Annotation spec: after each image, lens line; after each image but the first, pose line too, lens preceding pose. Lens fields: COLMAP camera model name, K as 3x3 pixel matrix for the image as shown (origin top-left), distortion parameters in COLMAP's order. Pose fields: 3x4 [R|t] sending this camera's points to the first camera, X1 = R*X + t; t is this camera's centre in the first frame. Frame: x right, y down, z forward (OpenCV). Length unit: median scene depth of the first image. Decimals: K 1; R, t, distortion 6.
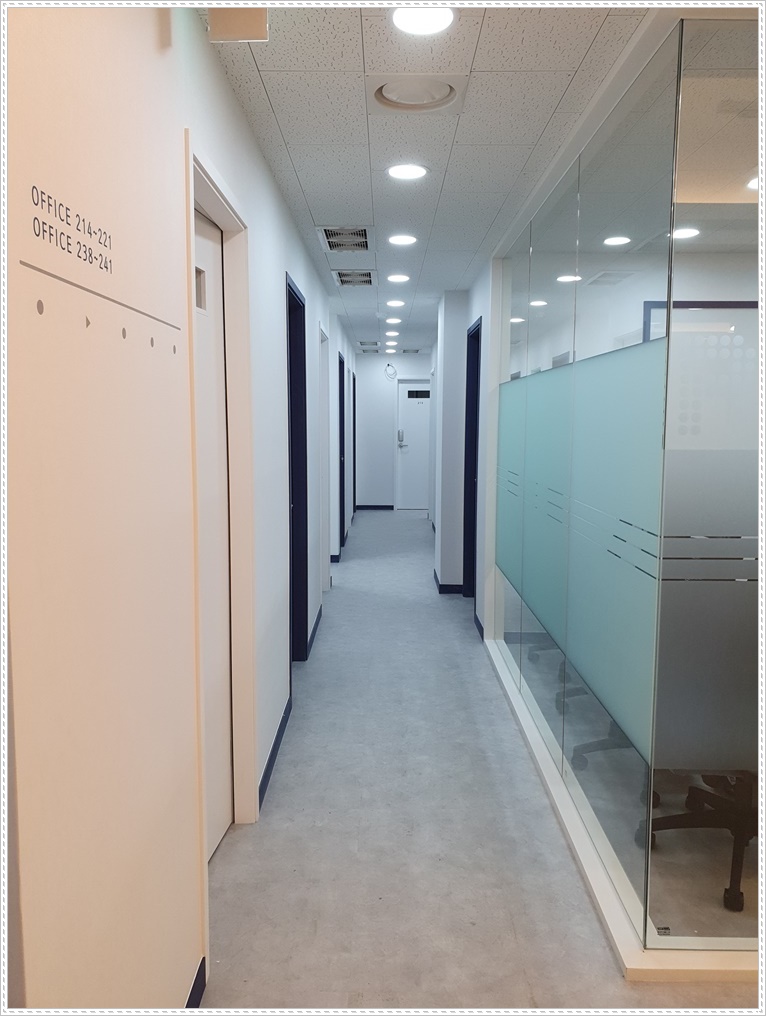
lens RADIAL K [[777.3, 0, 380.7], [0, 777.3, 503.4], [0, 0, 1]] dist [0.030967, -0.005136]
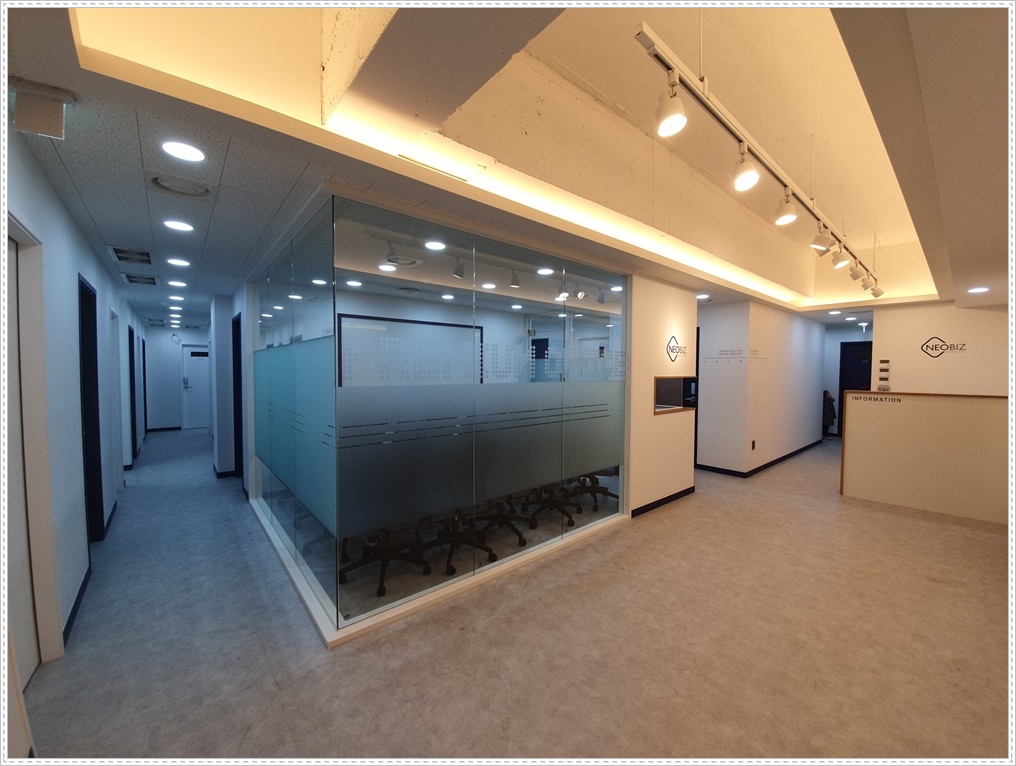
lens RADIAL K [[394.2, 0, 514.6], [0, 394.2, 383.7], [0, 0, 1]] dist [0.015919, -0.017248]
pose [[0.754107, -0.021776, 0.656391, 0.009394], [0.069785, 0.996449, -0.047115, 0.003573], [-0.653034, 0.081336, 0.752948, -0.060126]]
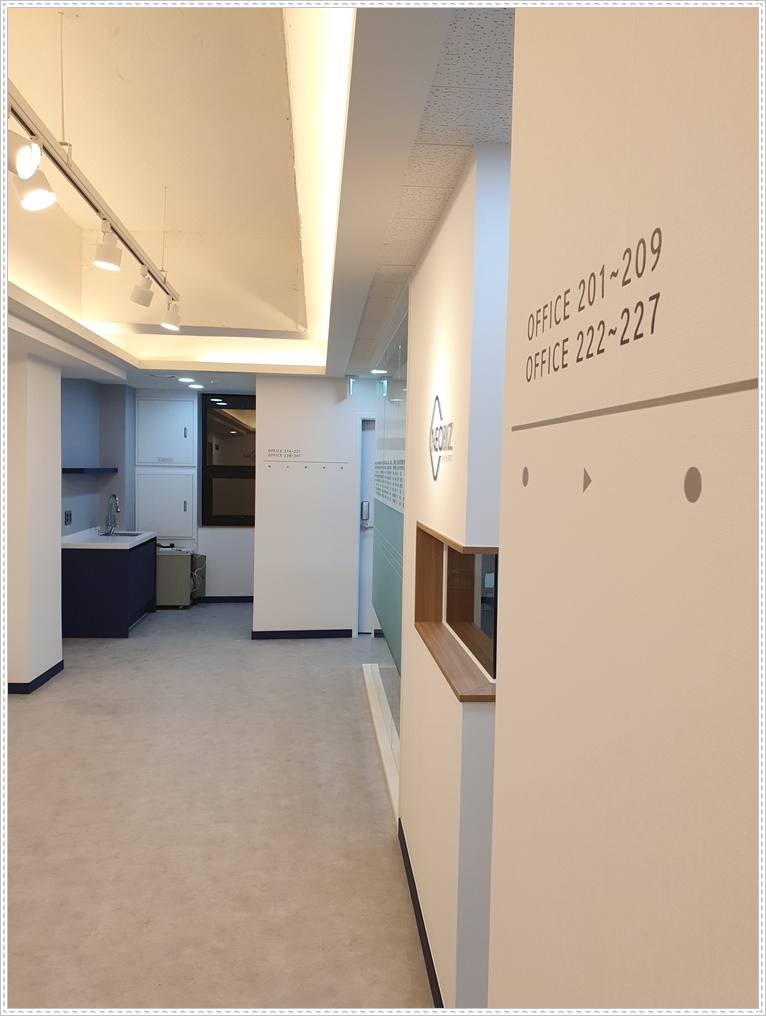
lens RADIAL K [[774.7, 0, 389.1], [0, 774.7, 502.0], [0, 0, 1]] dist [0.011128, -0.002045]
pose [[0.098469, 0.044562, -0.994142, 1.506908], [-0.130218, 0.990984, 0.031523, -0.067576], [0.986584, 0.126351, 0.103384, 0.324567]]
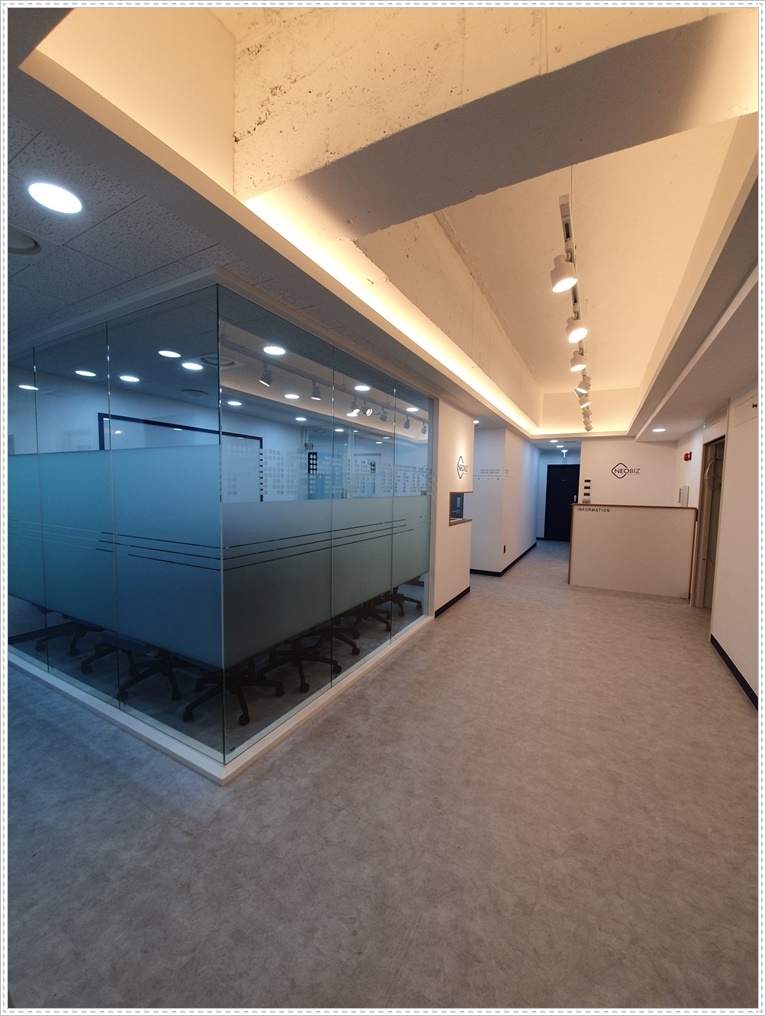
lens RADIAL K [[394.2, 0, 382.3], [0, 394.2, 515.6], [0, 0, 1]] dist [0.015919, -0.017248]
pose [[0.476214, -0.061980, 0.877142, -0.133816], [0.082274, 0.996278, 0.025731, -0.013036], [-0.875472, 0.059912, 0.479541, 0.082029]]
